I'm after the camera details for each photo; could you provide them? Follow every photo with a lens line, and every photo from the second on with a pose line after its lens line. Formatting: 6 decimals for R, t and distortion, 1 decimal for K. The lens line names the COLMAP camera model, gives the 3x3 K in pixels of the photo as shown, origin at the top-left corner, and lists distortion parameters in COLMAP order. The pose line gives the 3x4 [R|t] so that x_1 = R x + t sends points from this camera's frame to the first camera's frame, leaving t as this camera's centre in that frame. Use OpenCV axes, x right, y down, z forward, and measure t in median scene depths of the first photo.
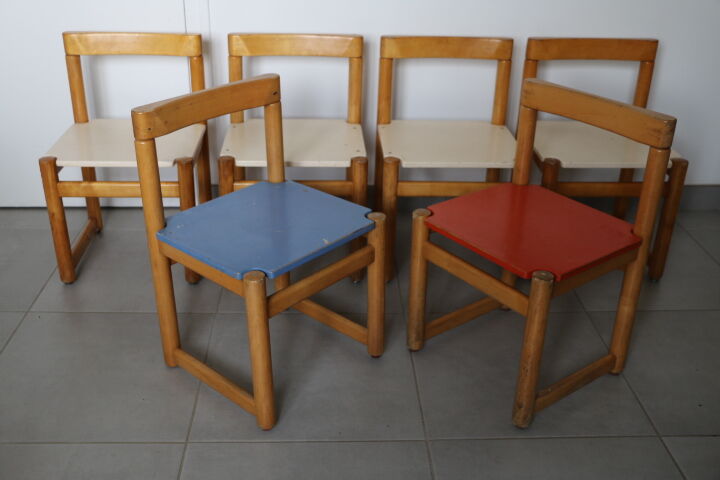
lens RADIAL K [[772.7, 0, 360.4], [0, 772.7, 244.0], [0, 0, 1]] dist [-0.021765, 0.000000]
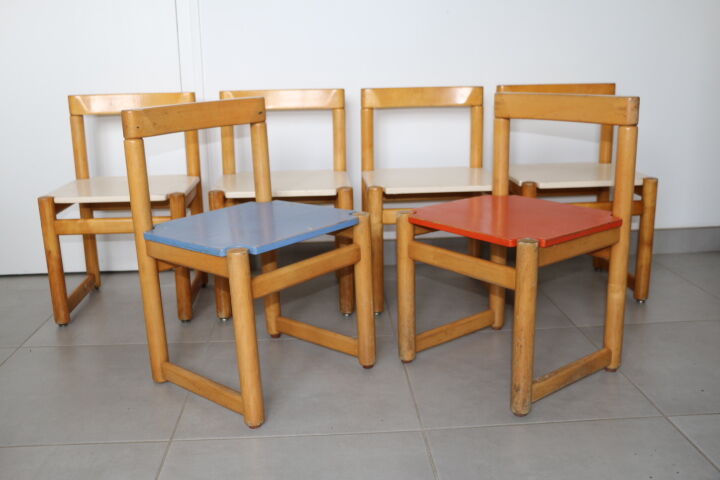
lens RADIAL K [[715.6, 0, 361.7], [0, 715.6, 243.9], [0, 0, 1]] dist [-0.046943, 0.000000]
pose [[0.998993, -0.044253, 0.007371, 0.012191], [0.044788, 0.974279, -0.220850, 0.193017], [0.002592, 0.220957, 0.975280, 0.080624]]
